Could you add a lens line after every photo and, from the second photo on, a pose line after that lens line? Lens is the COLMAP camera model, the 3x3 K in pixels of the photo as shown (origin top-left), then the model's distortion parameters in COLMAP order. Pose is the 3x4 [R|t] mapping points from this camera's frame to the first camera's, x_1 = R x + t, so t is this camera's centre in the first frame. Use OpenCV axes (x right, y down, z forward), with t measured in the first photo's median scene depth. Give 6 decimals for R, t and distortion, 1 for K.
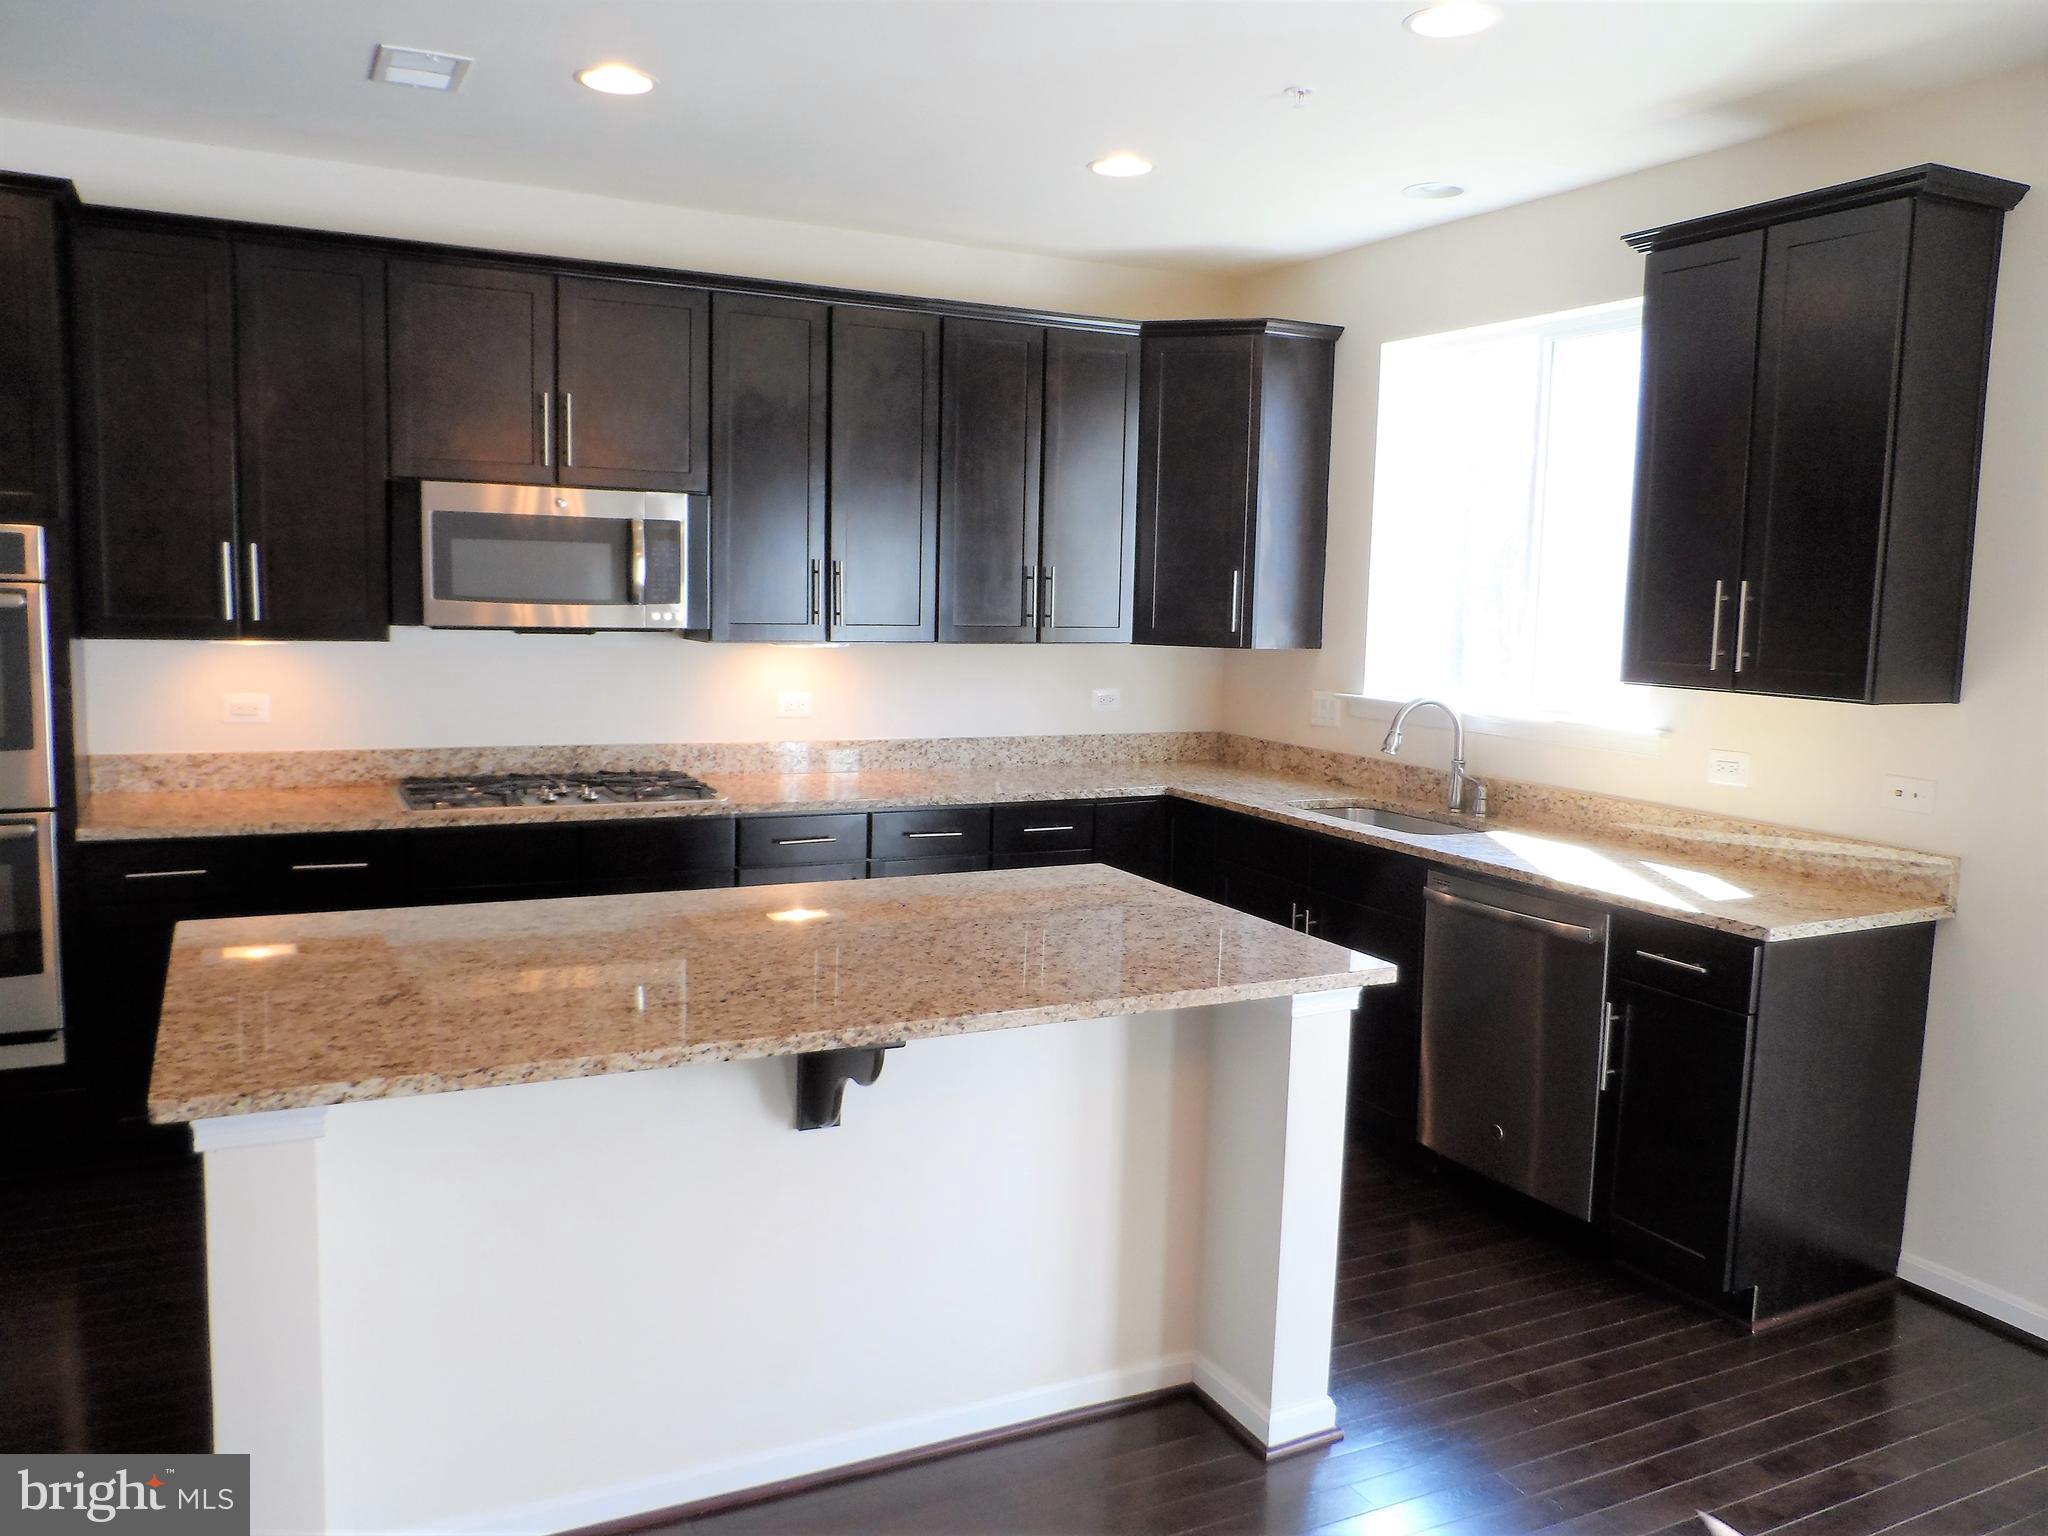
lens RADIAL K [[1542.2, 0, 1022.1], [0, 1542.2, 757.6], [0, 0, 1]] dist [-0.002588, -0.001898]
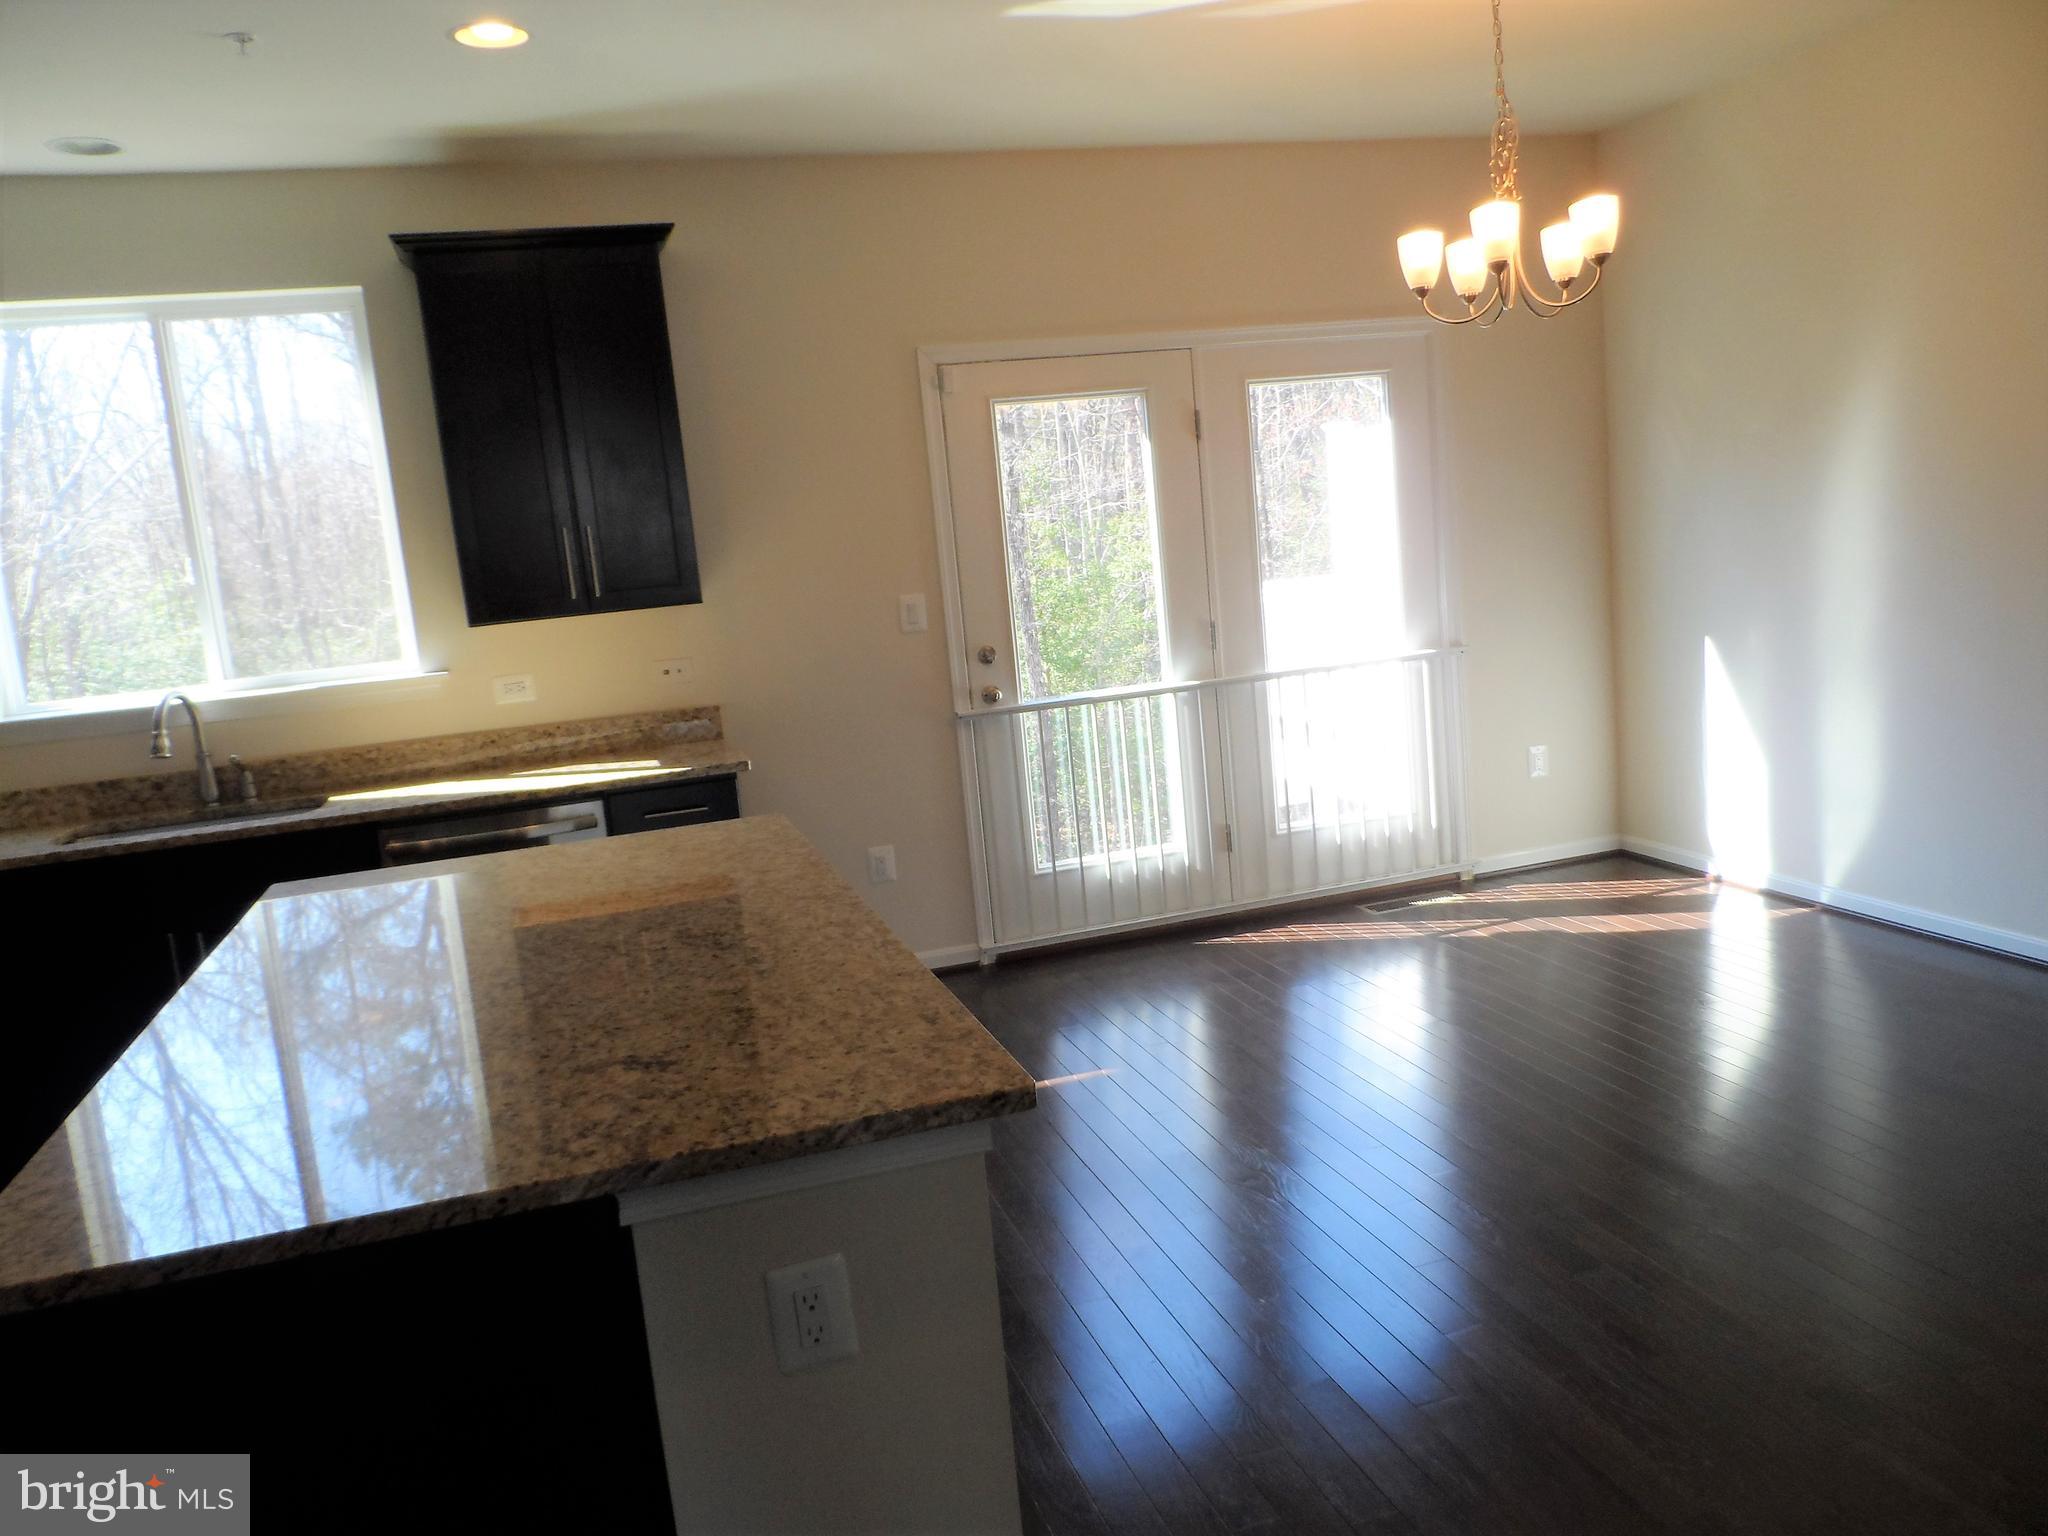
lens RADIAL K [[1542.2, 0, 1022.1], [0, 1542.2, 757.6], [0, 0, 1]] dist [-0.002588, -0.001898]
pose [[0.160718, -0.187419, 0.969043, -0.590694], [0.205600, 0.966626, 0.152852, -0.039251], [-0.965349, 0.174669, 0.193888, 0.341705]]
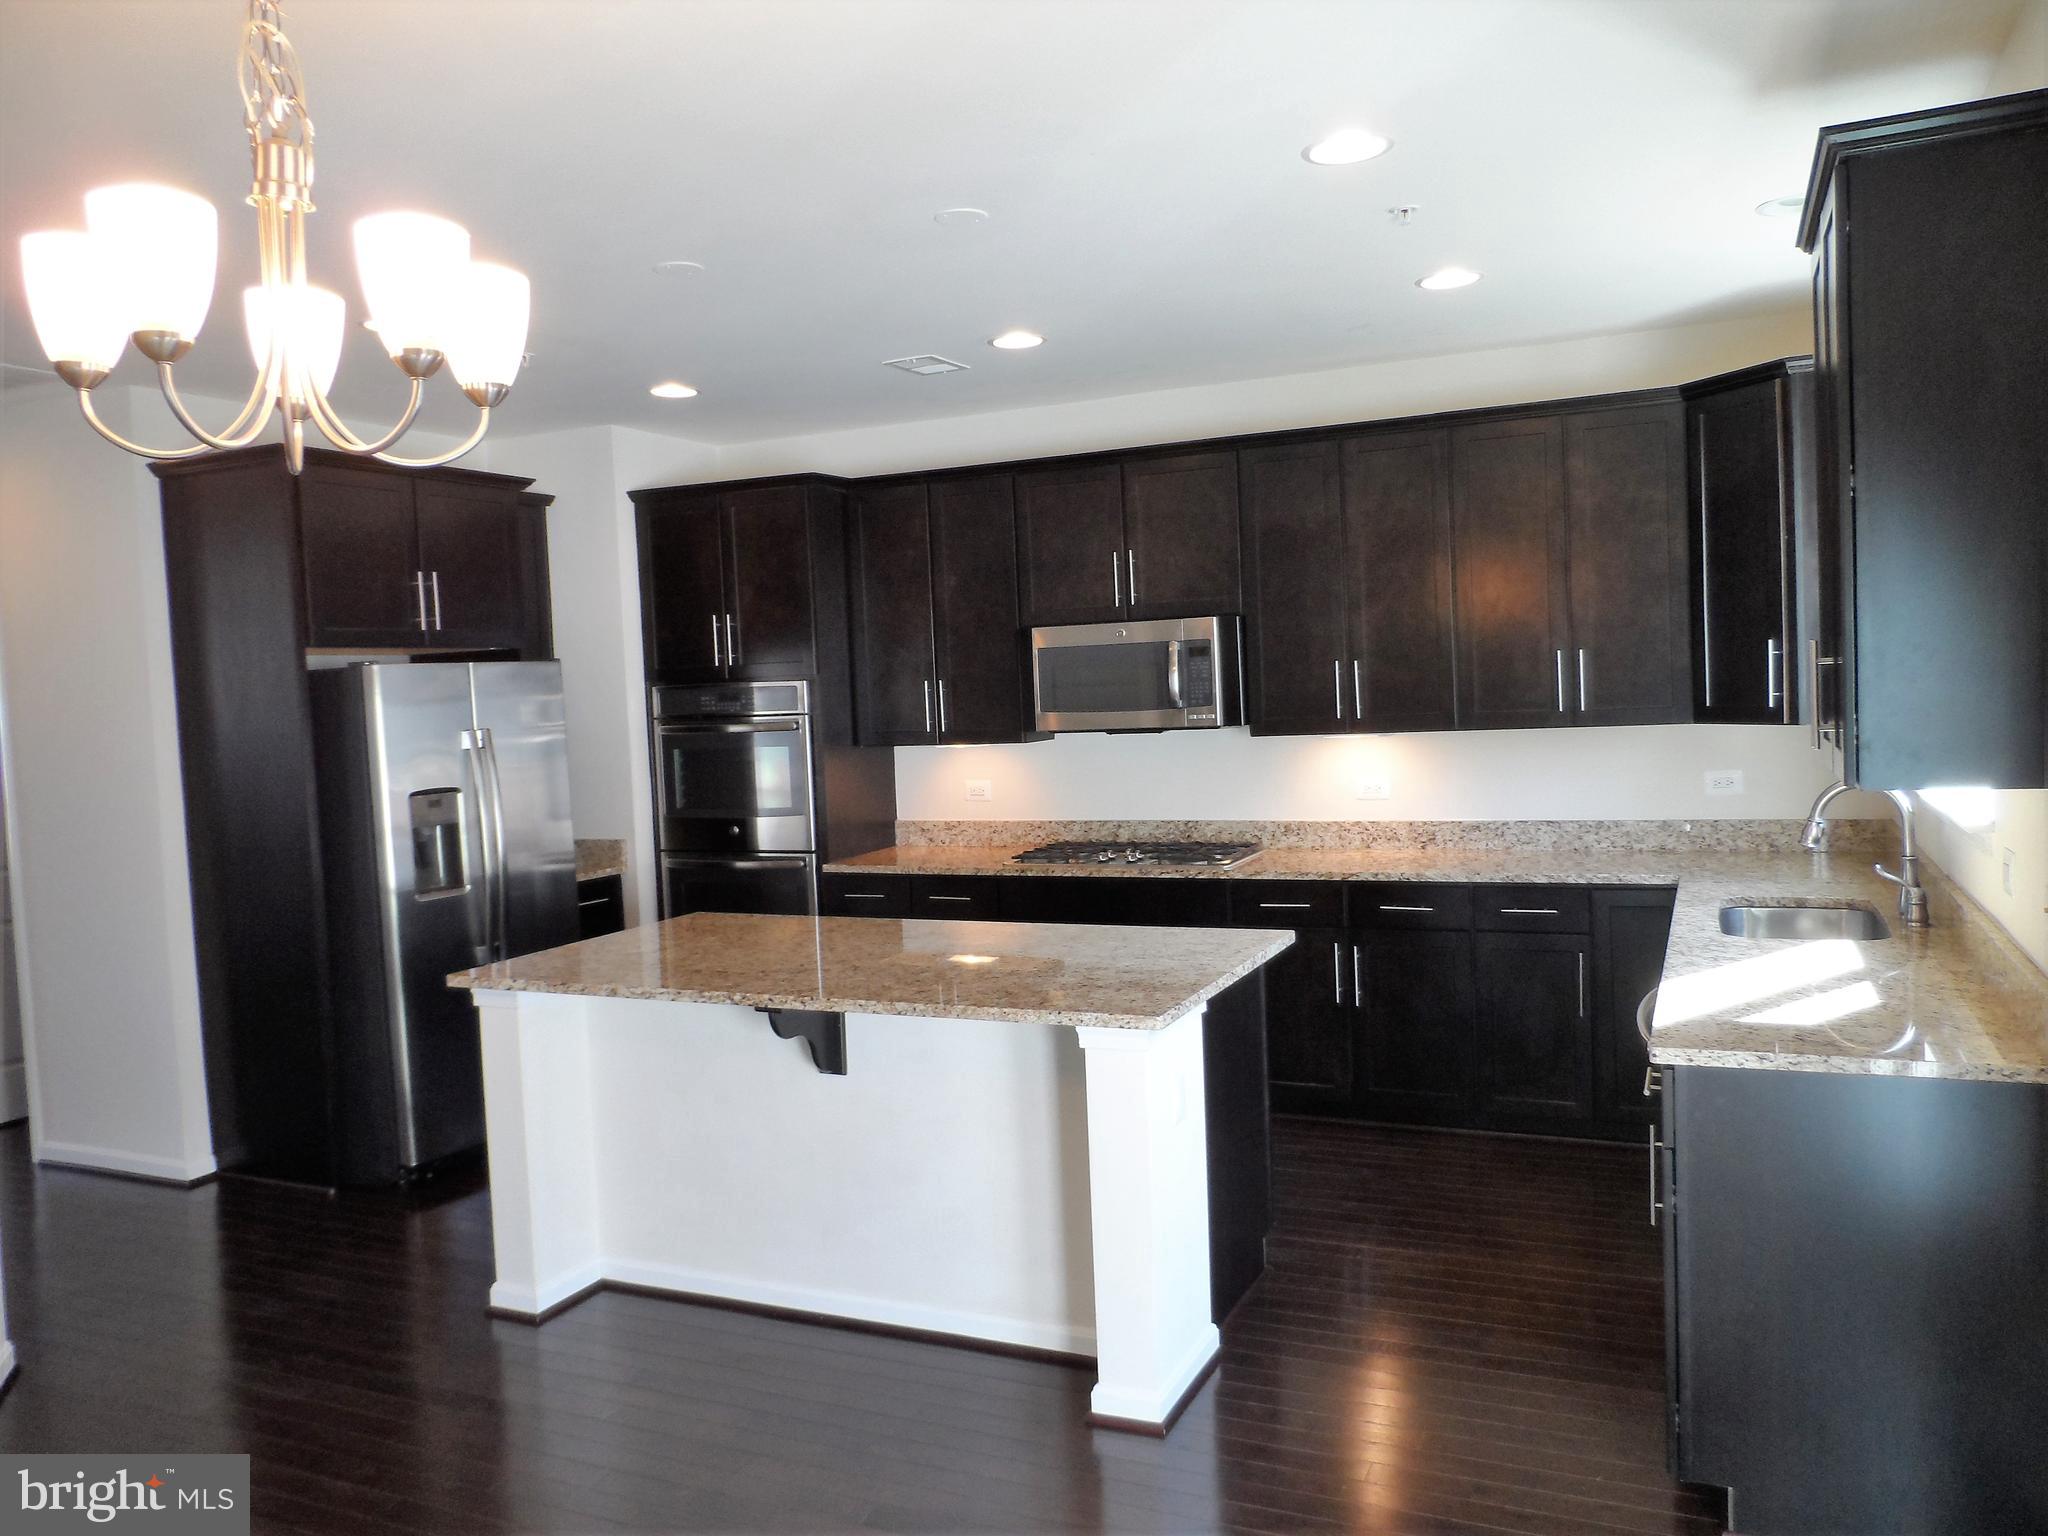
lens RADIAL K [[1566.6, 0, 1037.7], [0, 1566.6, 774.6], [0, 0, 1]] dist [-0.013874, -0.009446]
pose [[0.630351, -0.006527, -0.776283, 0.674992], [-0.027013, 0.999175, -0.030336, -0.003593], [0.775840, 0.040092, 0.629654, 0.112619]]
